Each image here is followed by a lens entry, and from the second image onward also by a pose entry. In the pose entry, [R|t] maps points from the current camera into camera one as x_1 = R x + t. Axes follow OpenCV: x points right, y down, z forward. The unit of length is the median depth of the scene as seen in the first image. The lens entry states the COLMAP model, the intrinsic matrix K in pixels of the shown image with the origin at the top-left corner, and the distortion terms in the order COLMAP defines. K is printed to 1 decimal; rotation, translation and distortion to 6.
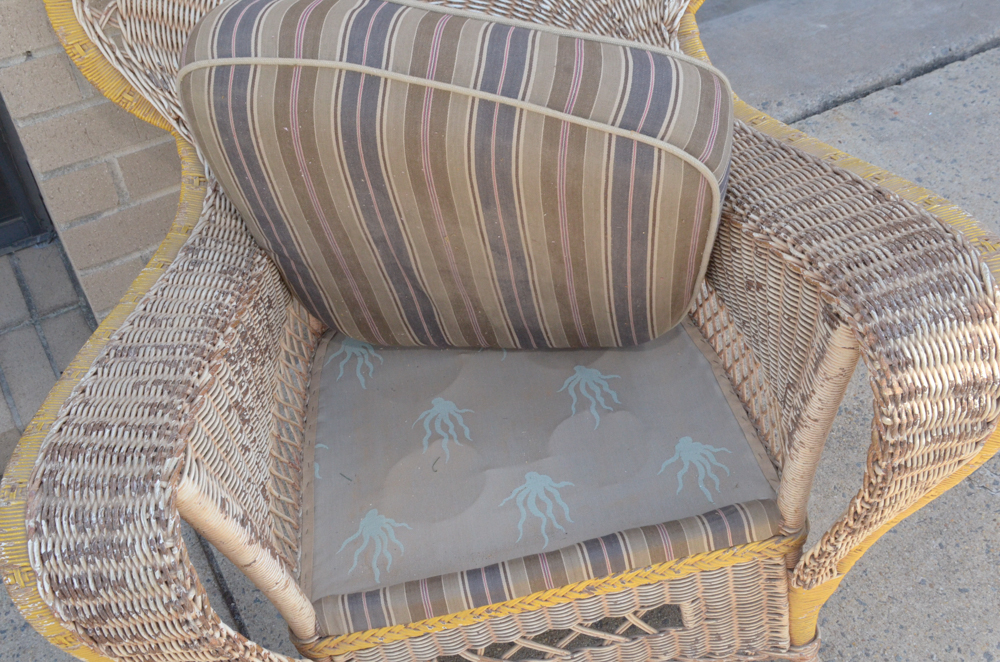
lens RADIAL K [[1069.0, 0, 500.0], [0, 1069.0, 331.0], [0, 0, 1]] dist [-0.029948, -0.013262]
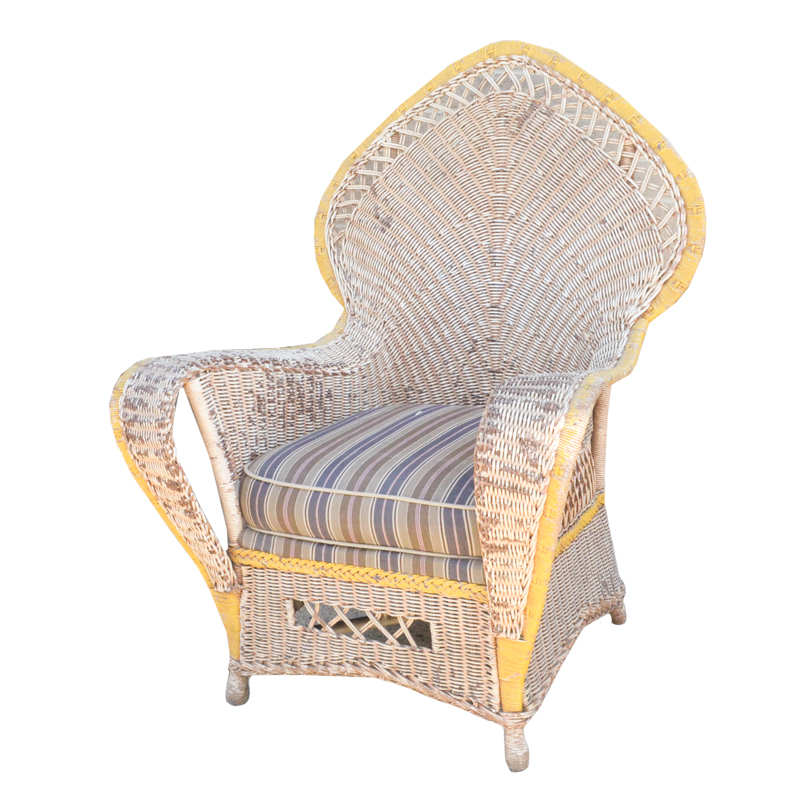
lens RADIAL K [[1445.4, 0, 400.0], [0, 1445.4, 400.0], [0, 0, 1]] dist [0.001993, -0.033720]
pose [[0.778287, 0.256438, -0.573158, 1.530940], [-0.466367, 0.847283, -0.254192, 0.659303], [0.420442, 0.465136, 0.779023, -0.939860]]
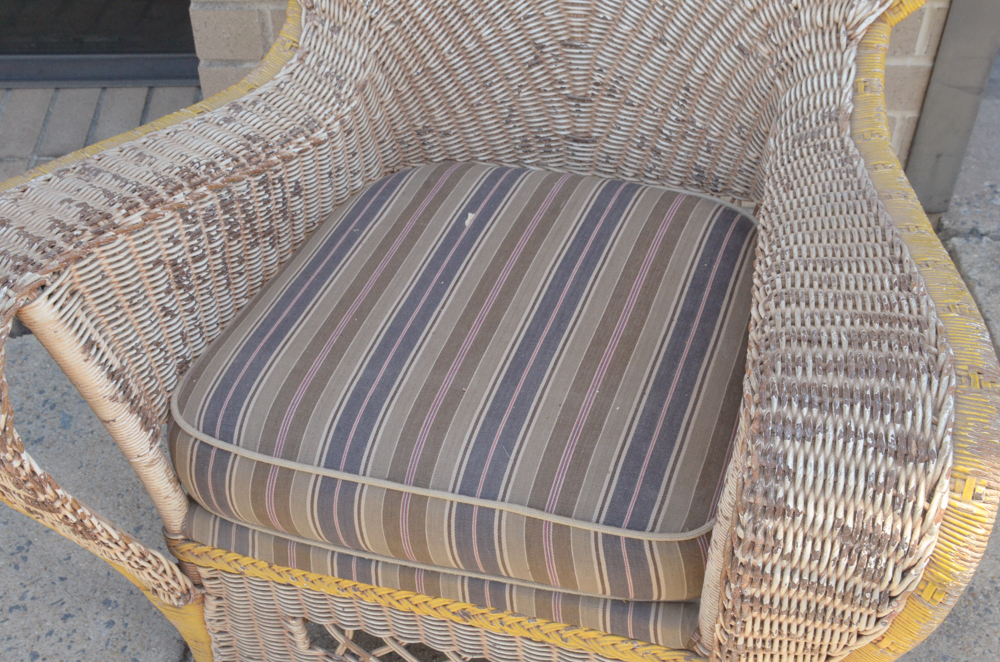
lens RADIAL K [[1255.3, 0, 500.0], [0, 1255.3, 331.0], [0, 0, 1]] dist [-0.018805, 0.046526]
pose [[0.884953, 0.352082, -0.304790, 0.403673], [-0.355217, 0.933597, 0.047091, -0.033368], [0.301131, 0.066593, 0.951255, 0.043501]]
